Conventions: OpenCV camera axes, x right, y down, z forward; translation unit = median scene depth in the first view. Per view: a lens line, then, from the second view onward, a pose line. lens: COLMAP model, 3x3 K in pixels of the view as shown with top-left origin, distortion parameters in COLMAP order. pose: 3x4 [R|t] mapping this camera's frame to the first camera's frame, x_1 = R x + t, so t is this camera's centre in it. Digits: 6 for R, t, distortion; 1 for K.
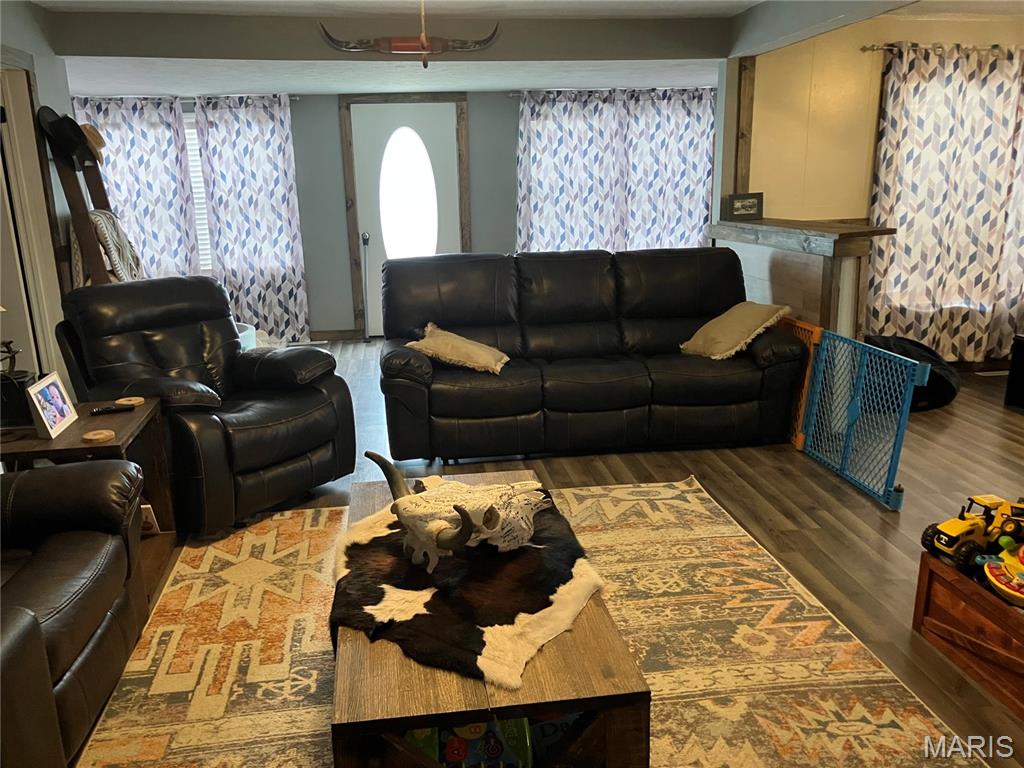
lens RADIAL K [[851.8, 0, 502.6], [0, 851.8, 384.6], [0, 0, 1]] dist [0.029201, -0.025023]
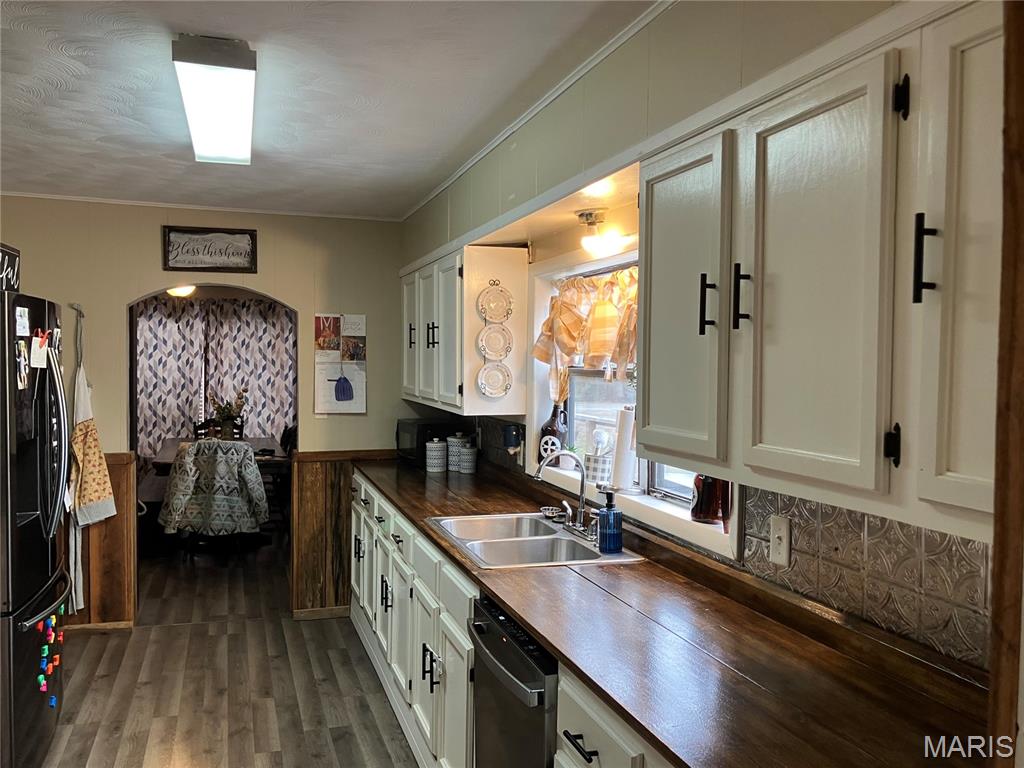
lens RADIAL K [[851.8, 0, 507.0], [0, 851.8, 390.3], [0, 0, 1]] dist [0.029201, -0.025023]
pose [[0.983584, 0.030575, 0.177842, 0.721581], [0.007100, 0.978220, -0.207448, 0.102966], [-0.180312, 0.205305, 0.961945, -0.538889]]
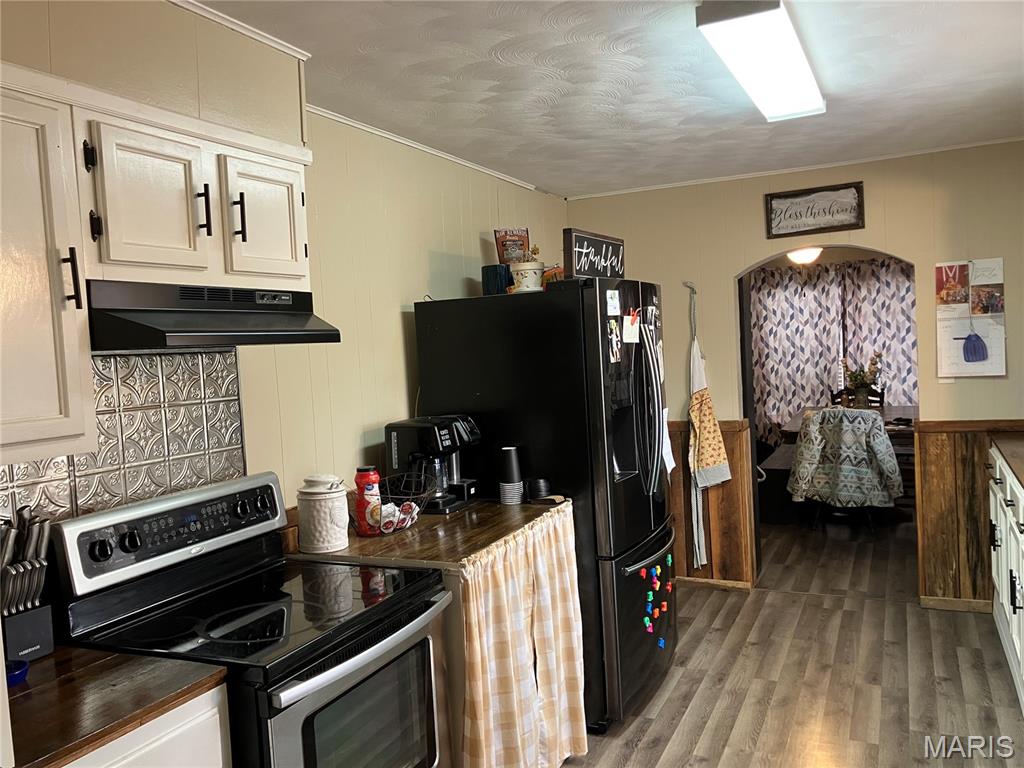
lens RADIAL K [[851.8, 0, 494.2], [0, 851.8, 391.6], [0, 0, 1]] dist [0.029201, -0.025023]
pose [[0.833207, 0.005852, -0.552930, 0.770569], [-0.096599, 0.986108, -0.135129, 0.099503], [0.544457, 0.166003, 0.822198, -0.512576]]
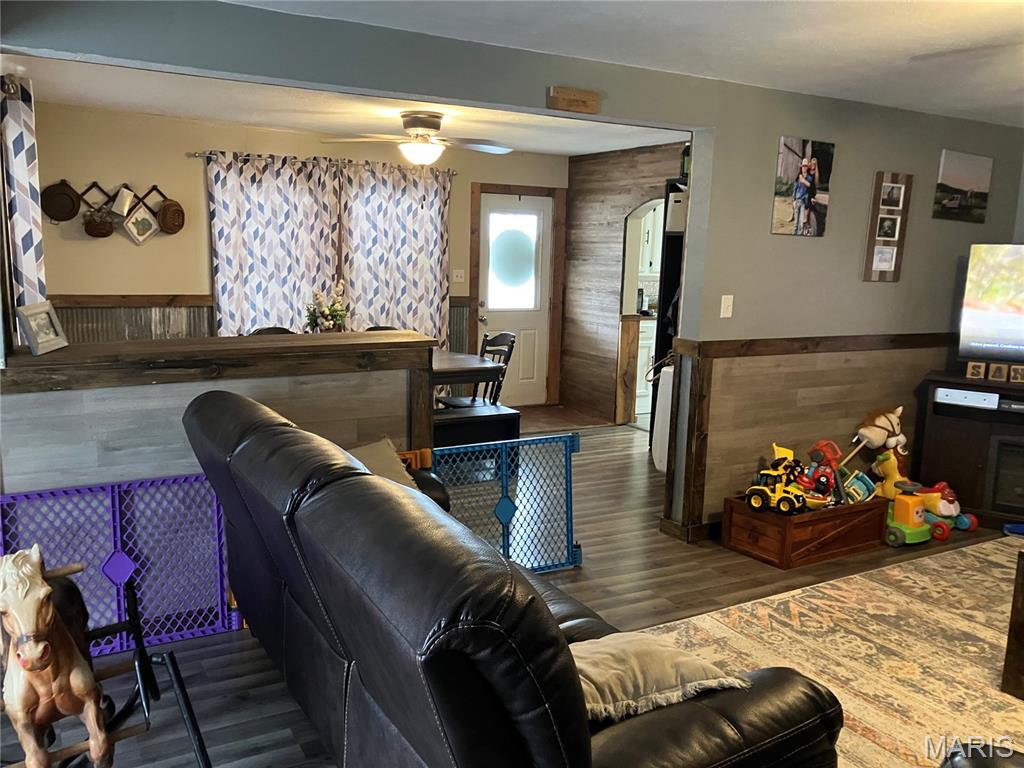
lens RADIAL K [[851.8, 0, 515.0], [0, 851.8, 376.8], [0, 0, 1]] dist [0.029201, -0.025023]
pose [[-0.389046, -0.126437, 0.912500, -0.272402], [0.204167, 0.954069, 0.219244, -0.190850], [-0.898309, 0.271599, -0.345363, 0.742682]]
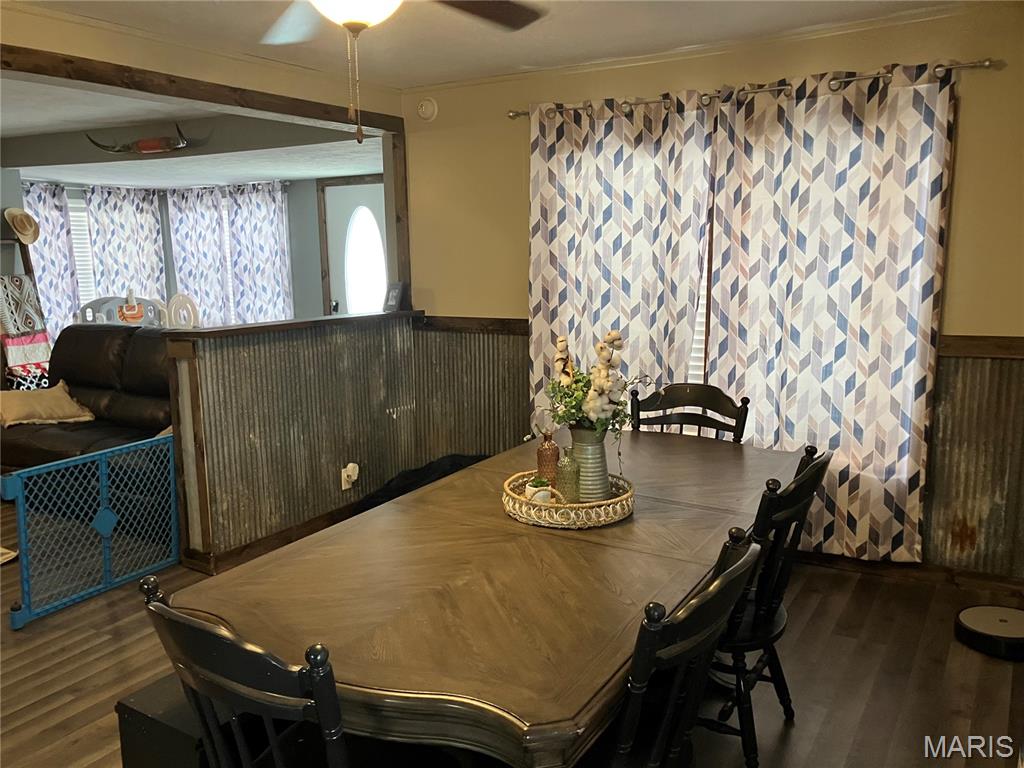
lens RADIAL K [[851.8, 0, 496.7], [0, 851.8, 396.6], [0, 0, 1]] dist [0.029201, -0.025023]
pose [[0.773247, 0.125029, -0.621657, 0.754877], [-0.155632, 0.987802, 0.005085, -0.100354], [0.614709, 0.092817, 0.783273, 0.296069]]
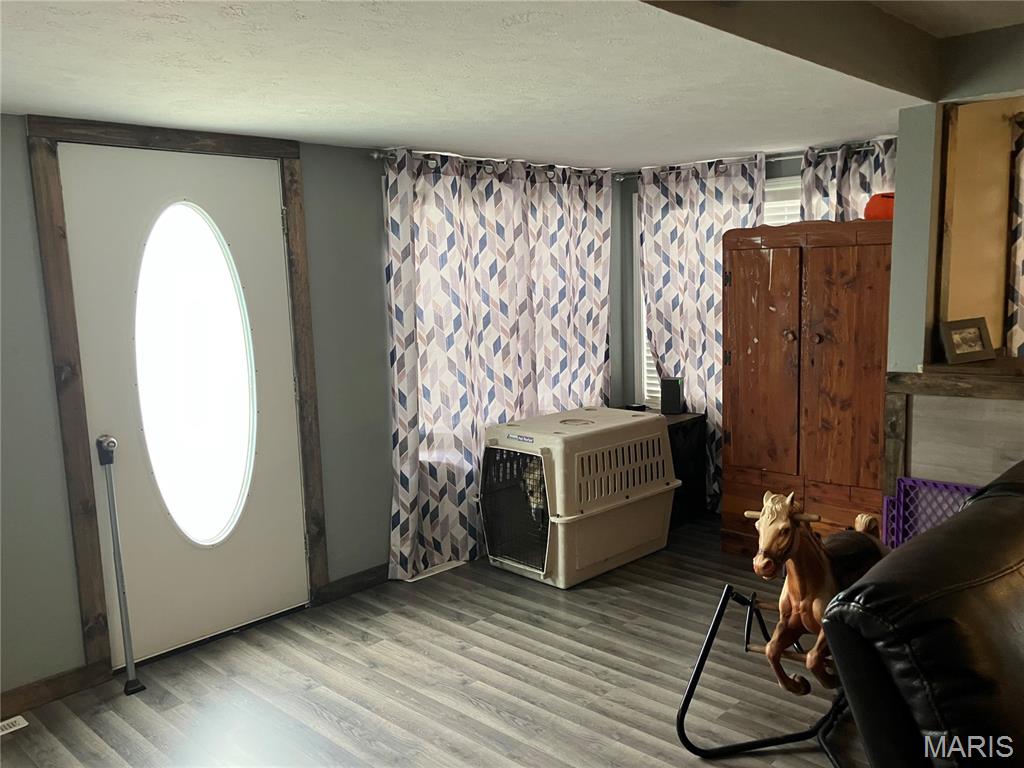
lens RADIAL K [[851.8, 0, 510.2], [0, 851.8, 408.6], [0, 0, 1]] dist [0.029201, -0.025023]
pose [[0.777963, -0.099719, 0.620346, -0.290459], [0.164612, 0.985186, -0.048070, -0.147332], [-0.606363, 0.139513, 0.782854, 0.573712]]
